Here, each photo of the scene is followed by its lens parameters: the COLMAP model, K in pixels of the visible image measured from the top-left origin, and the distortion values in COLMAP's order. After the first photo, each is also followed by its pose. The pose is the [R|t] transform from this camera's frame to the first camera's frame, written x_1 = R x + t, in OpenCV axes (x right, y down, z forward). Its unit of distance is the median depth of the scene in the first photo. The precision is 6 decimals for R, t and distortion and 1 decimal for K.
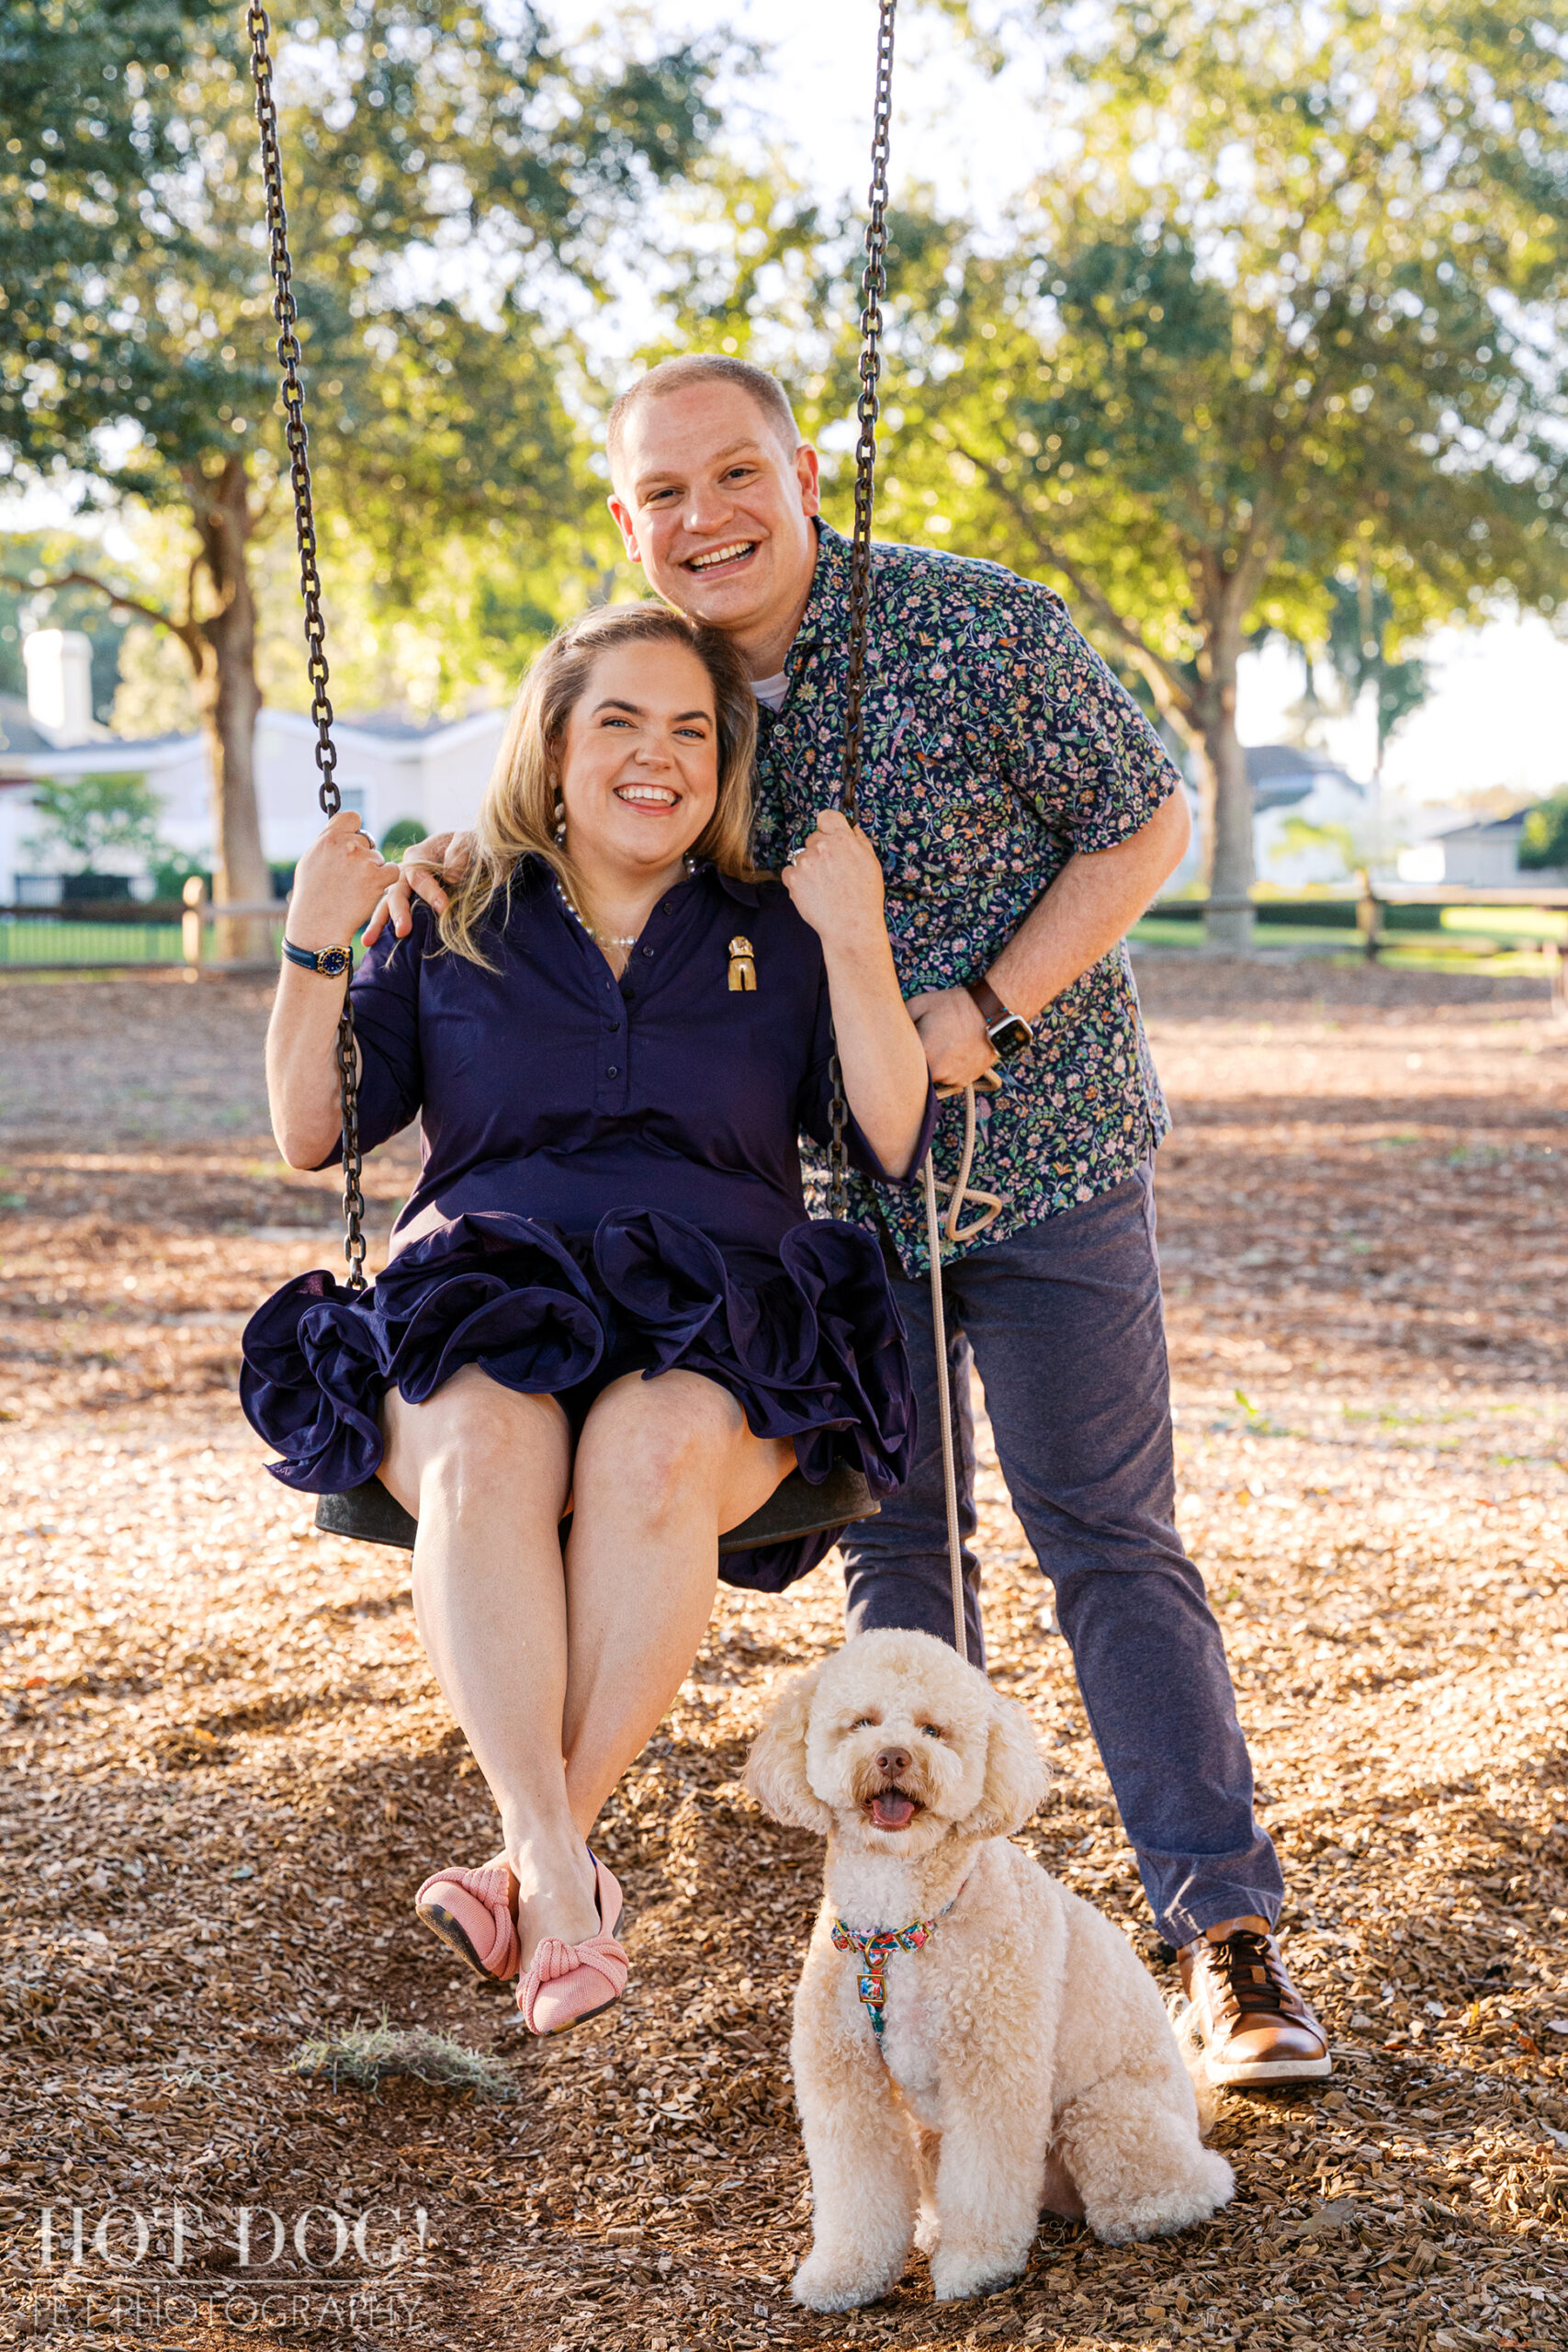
lens RADIAL K [[4403.5, 0, 766.0], [0, 4403.5, 1165.4], [0, 0, 1]] dist [0.203033, 0.000000]
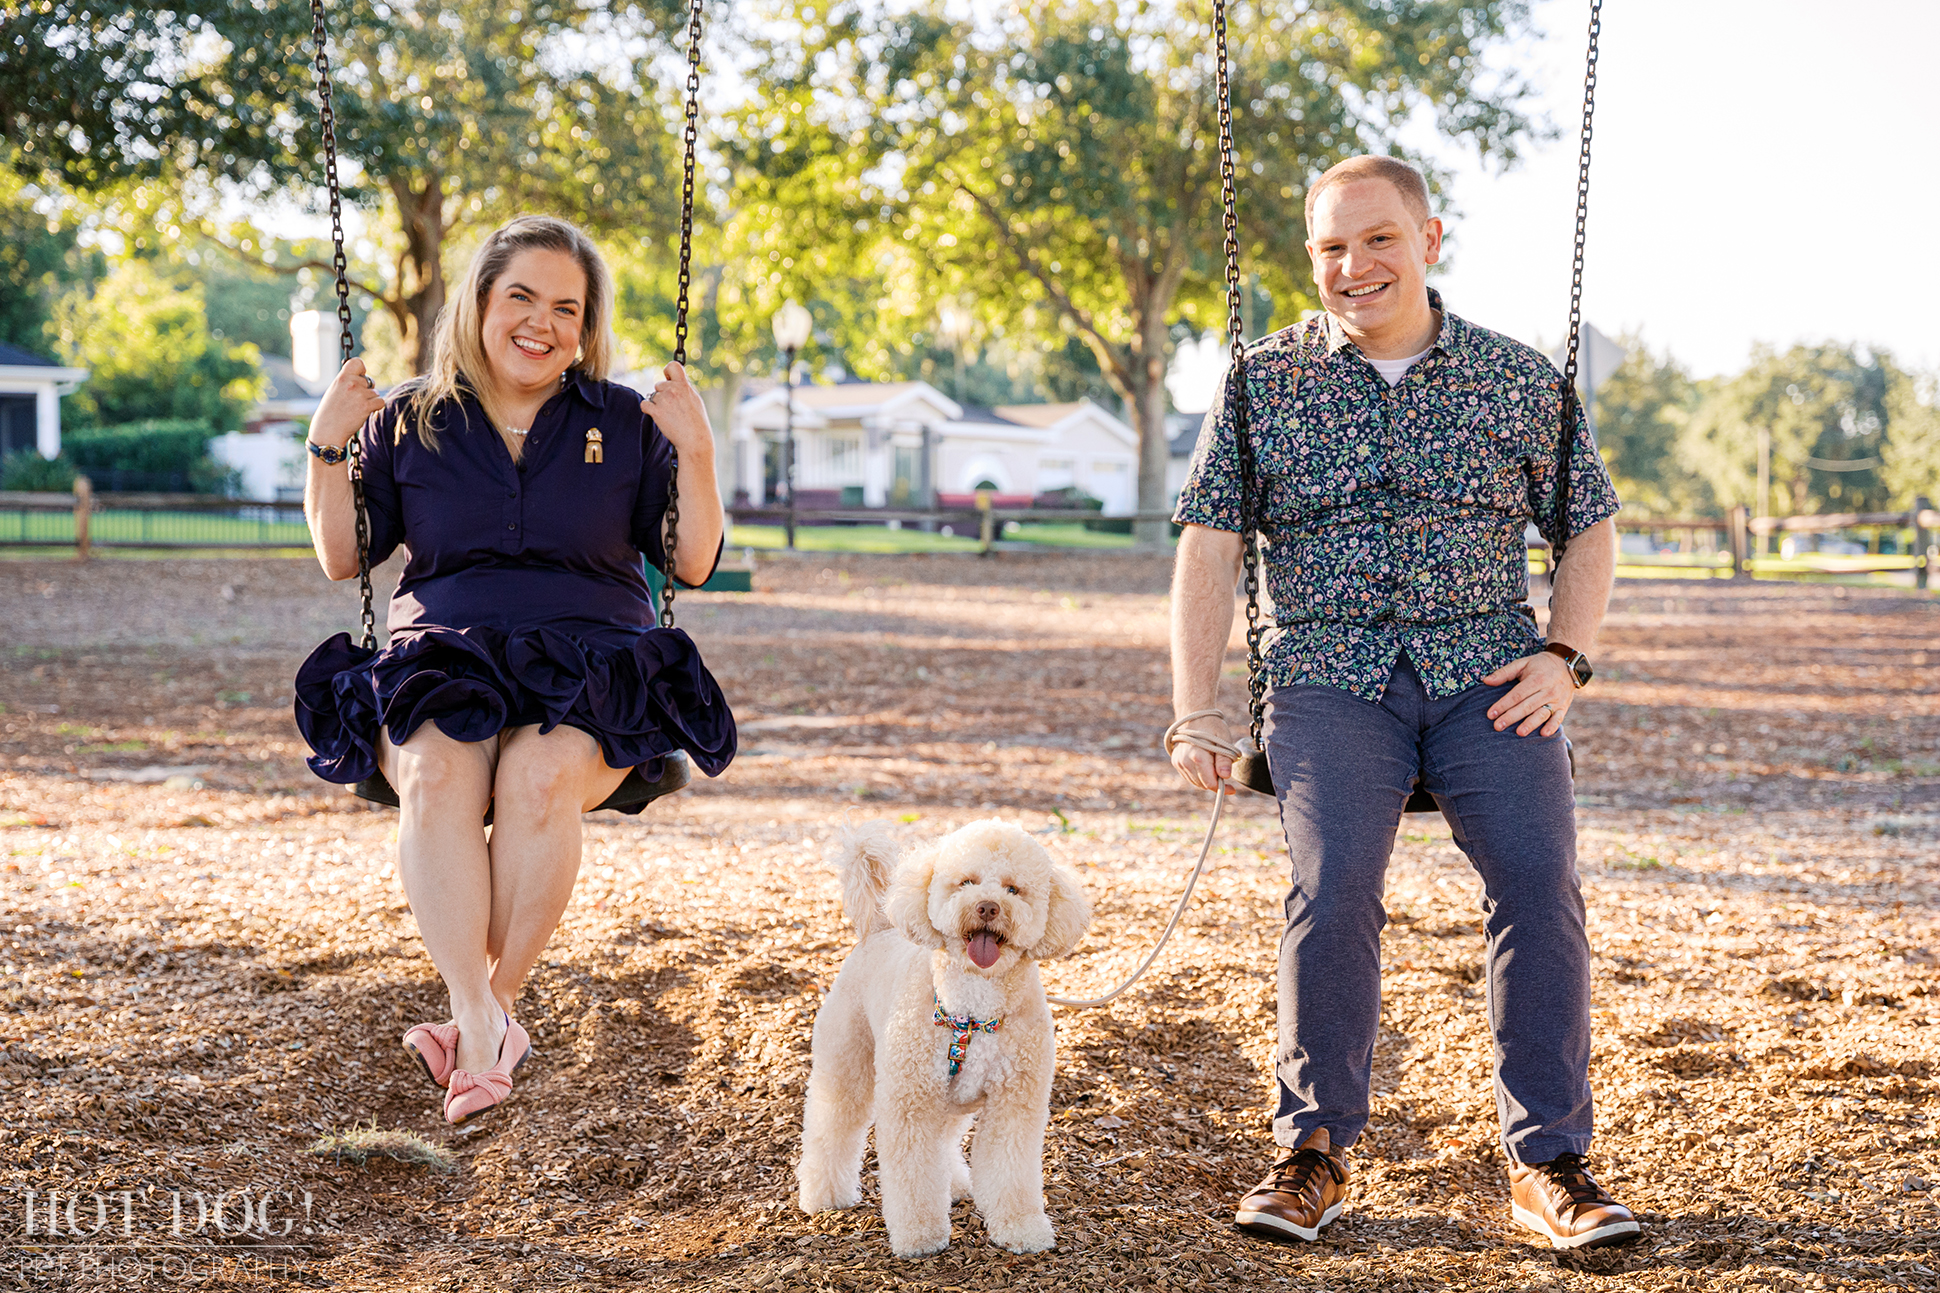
lens RADIAL K [[3227.8, 0, 990.5], [0, 3227.8, 651.6], [0, 0, 1]] dist [0.139157, 0.000000]
pose [[0.998770, 0.013176, 0.047797, 0.053309], [-0.012283, 0.999746, -0.018919, 0.031712], [-0.048034, 0.018309, 0.998678, -0.115372]]
